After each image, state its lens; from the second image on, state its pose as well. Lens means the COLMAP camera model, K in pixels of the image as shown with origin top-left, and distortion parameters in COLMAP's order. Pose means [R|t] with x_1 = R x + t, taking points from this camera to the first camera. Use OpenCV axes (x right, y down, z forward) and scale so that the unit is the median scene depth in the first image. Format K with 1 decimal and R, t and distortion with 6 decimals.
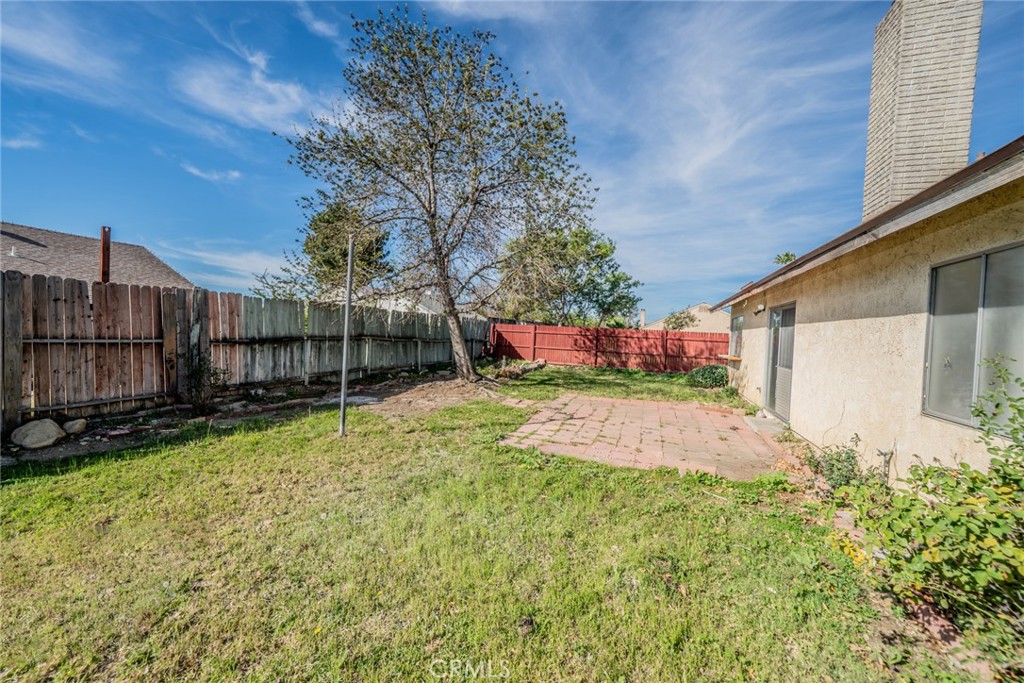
lens RADIAL K [[383.0, 0, 514.8], [0, 383.0, 339.9], [0, 0, 1]] dist [-0.001366, 0.000038]
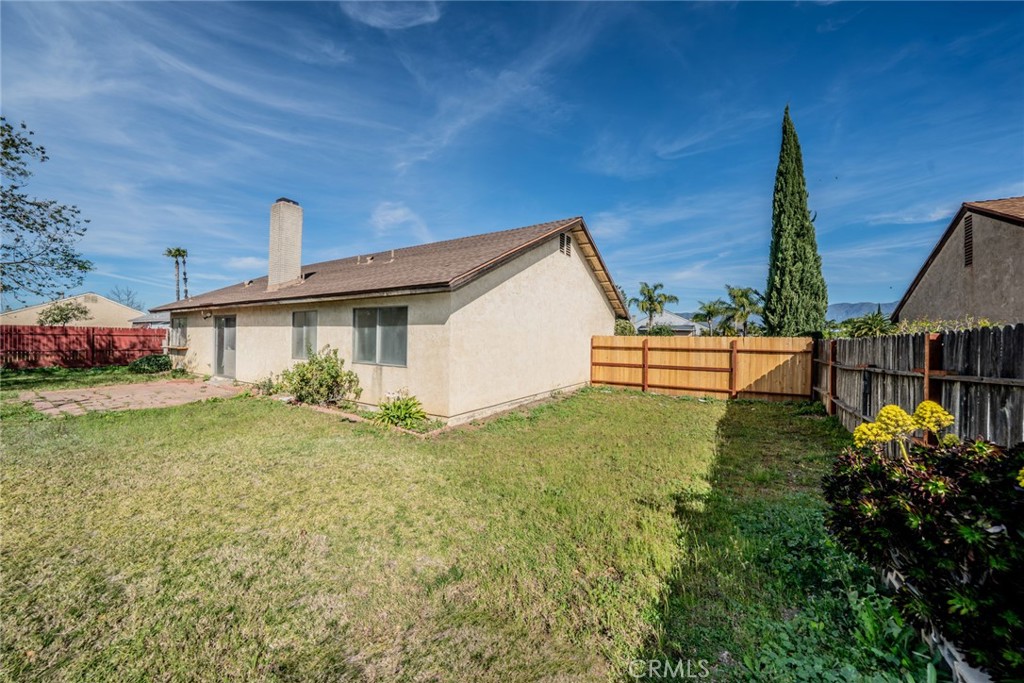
lens RADIAL K [[383.0, 0, 522.3], [0, 383.0, 337.2], [0, 0, 1]] dist [-0.001366, 0.000038]
pose [[0.190743, -0.039460, 0.980847, -0.776493], [0.016046, 0.999184, 0.037078, -0.031047], [-0.981509, 0.008666, 0.191221, -0.686324]]
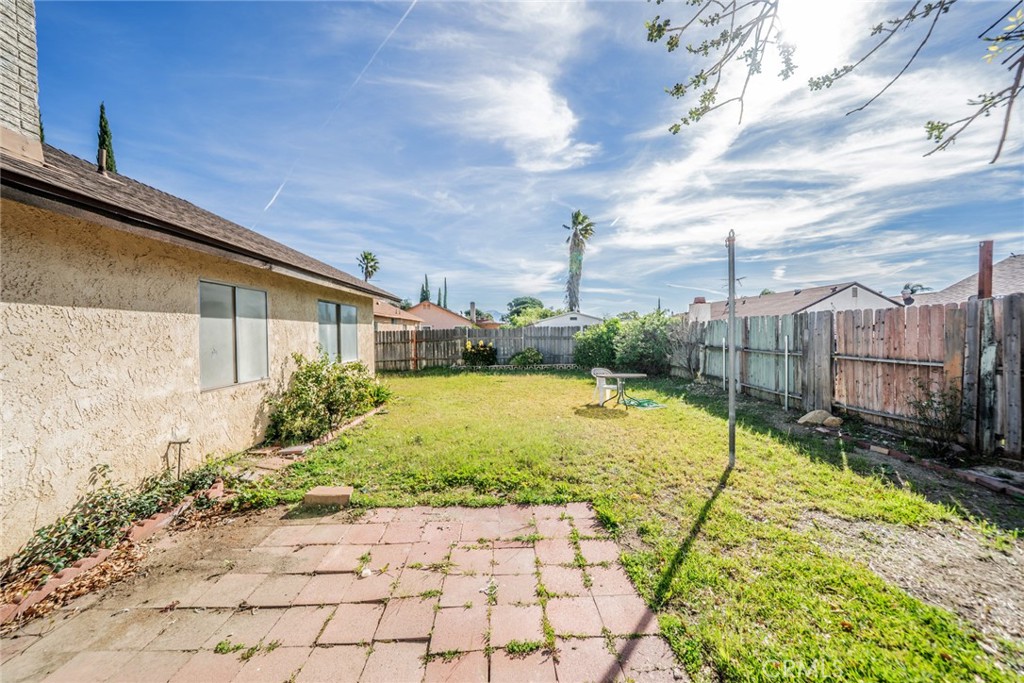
lens RADIAL K [[383.0, 0, 507.2], [0, 383.0, 336.6], [0, 0, 1]] dist [-0.001366, 0.000038]
pose [[-0.936107, -0.032913, -0.350173, 0.256165], [-0.042359, 0.998915, 0.019348, -0.030366], [0.349156, 0.032944, -0.936485, 1.189030]]
